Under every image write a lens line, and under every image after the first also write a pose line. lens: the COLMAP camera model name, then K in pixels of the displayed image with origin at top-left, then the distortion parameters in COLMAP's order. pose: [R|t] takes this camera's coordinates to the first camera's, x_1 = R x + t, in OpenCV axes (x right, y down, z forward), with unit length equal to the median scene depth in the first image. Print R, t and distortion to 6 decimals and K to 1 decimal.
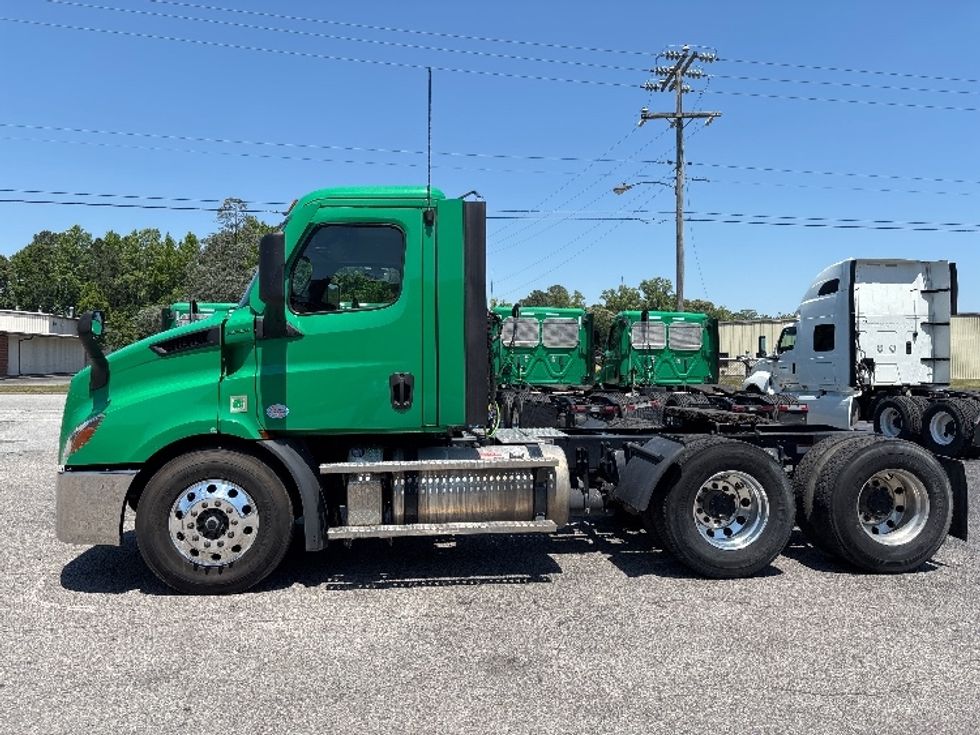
lens RADIAL K [[748.2, 0, 490.8], [0, 748.2, 370.9], [0, 0, 1]] dist [0.027764, -0.023127]
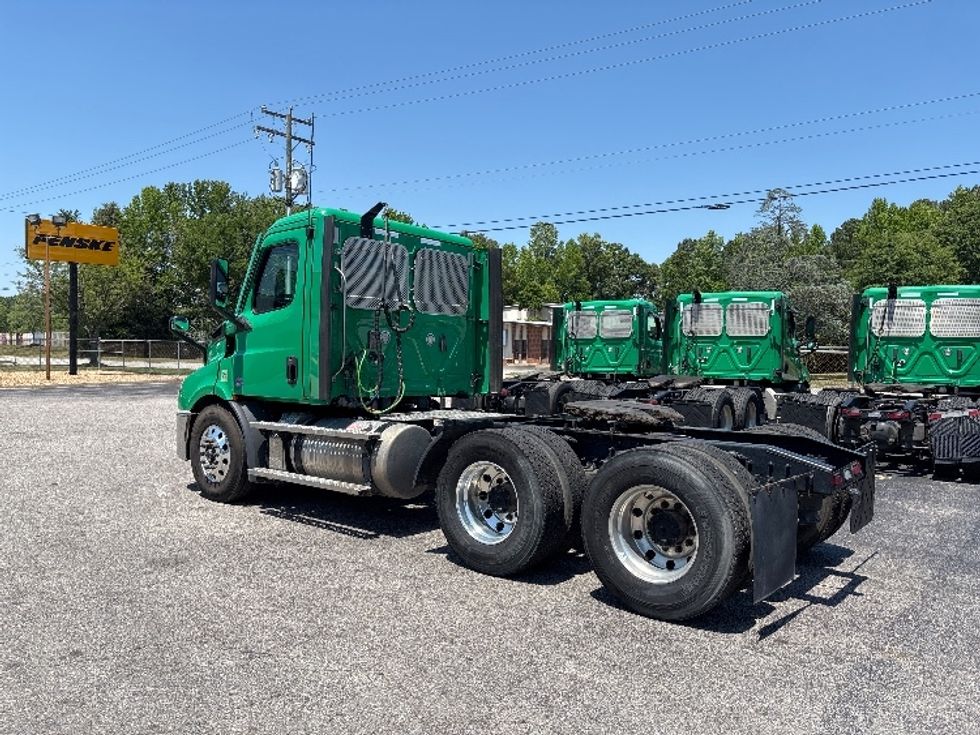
lens RADIAL K [[748.2, 0, 474.6], [0, 748.2, 377.2], [0, 0, 1]] dist [0.027764, -0.023127]
pose [[0.664791, 0.029850, -0.746433, 0.995405], [-0.017992, 0.999551, 0.023948, 0.001357], [0.746813, -0.002490, 0.665029, 0.344699]]
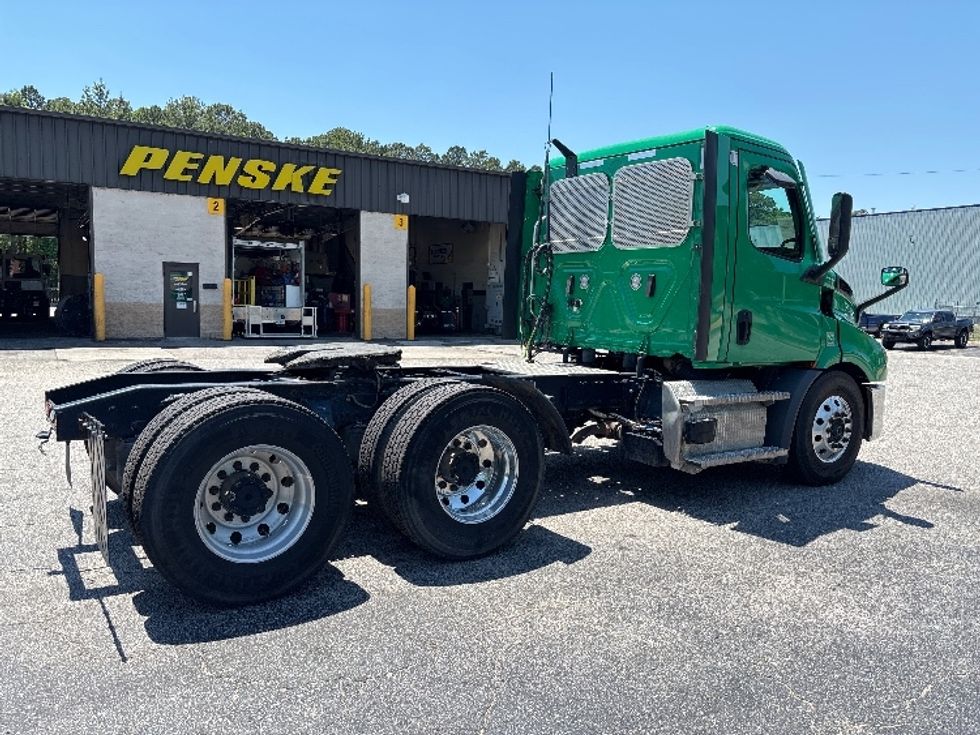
lens RADIAL K [[748.2, 0, 485.1], [0, 748.2, 369.0], [0, 0, 1]] dist [0.027764, -0.023127]
pose [[-0.899290, 0.012654, -0.437169, 0.583353], [-0.035698, 0.994122, 0.102208, -0.011084], [0.435893, 0.107521, -0.893553, 2.070089]]
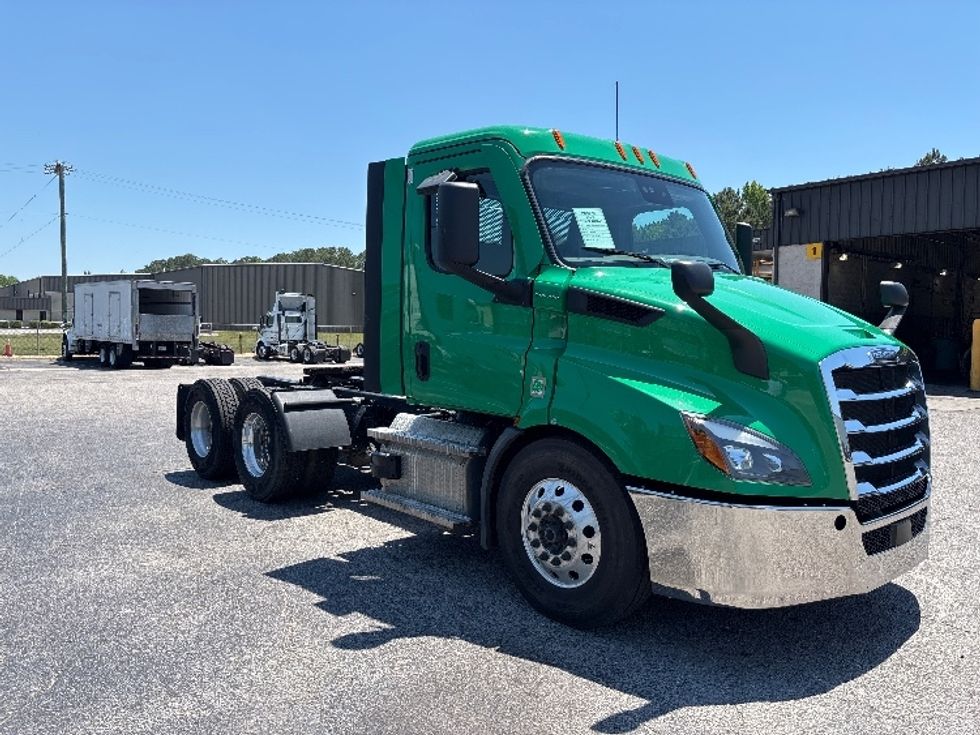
lens RADIAL K [[748.2, 0, 484.6], [0, 748.2, 367.6], [0, 0, 1]] dist [0.027764, -0.023127]
pose [[-0.541896, -0.055222, 0.838629, -0.932204], [-0.004137, 0.998002, 0.063043, -0.023079], [-0.840435, 0.030693, -0.541042, 1.729982]]
